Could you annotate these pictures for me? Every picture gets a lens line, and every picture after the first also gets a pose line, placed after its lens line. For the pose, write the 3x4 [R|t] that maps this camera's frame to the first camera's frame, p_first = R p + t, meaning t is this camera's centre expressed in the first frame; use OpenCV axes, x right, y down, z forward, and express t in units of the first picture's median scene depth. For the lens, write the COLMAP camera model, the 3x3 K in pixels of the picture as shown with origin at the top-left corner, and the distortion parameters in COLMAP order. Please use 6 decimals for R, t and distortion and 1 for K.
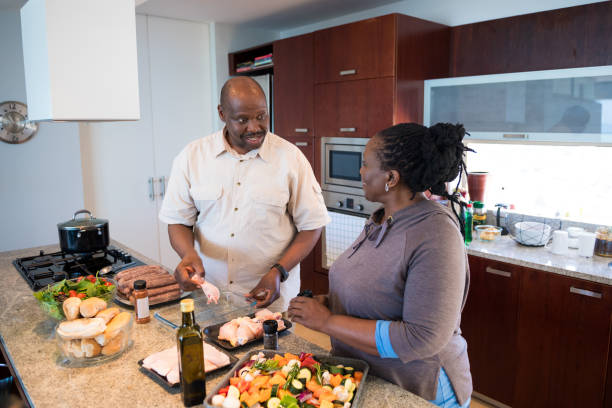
lens RADIAL K [[445.7, 0, 320.6], [0, 445.7, 225.5], [0, 0, 1]] dist [0.010703, -0.010968]
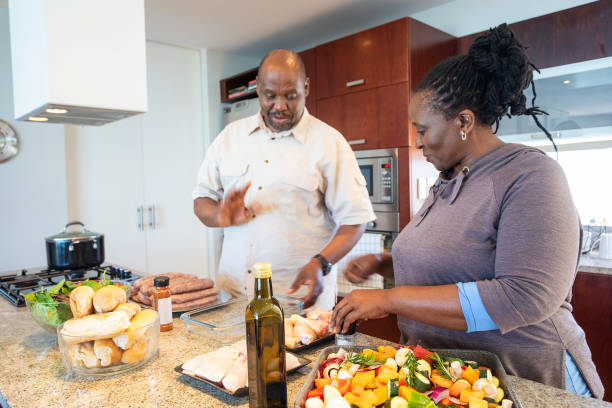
lens RADIAL K [[445.7, 0, 313.6], [0, 445.7, 219.7], [0, 0, 1]] dist [0.010703, -0.010968]
pose [[0.998671, -0.027079, 0.043857, -0.203059], [0.032178, 0.992243, -0.120076, 0.155540], [-0.040265, 0.121328, 0.991795, 0.234976]]
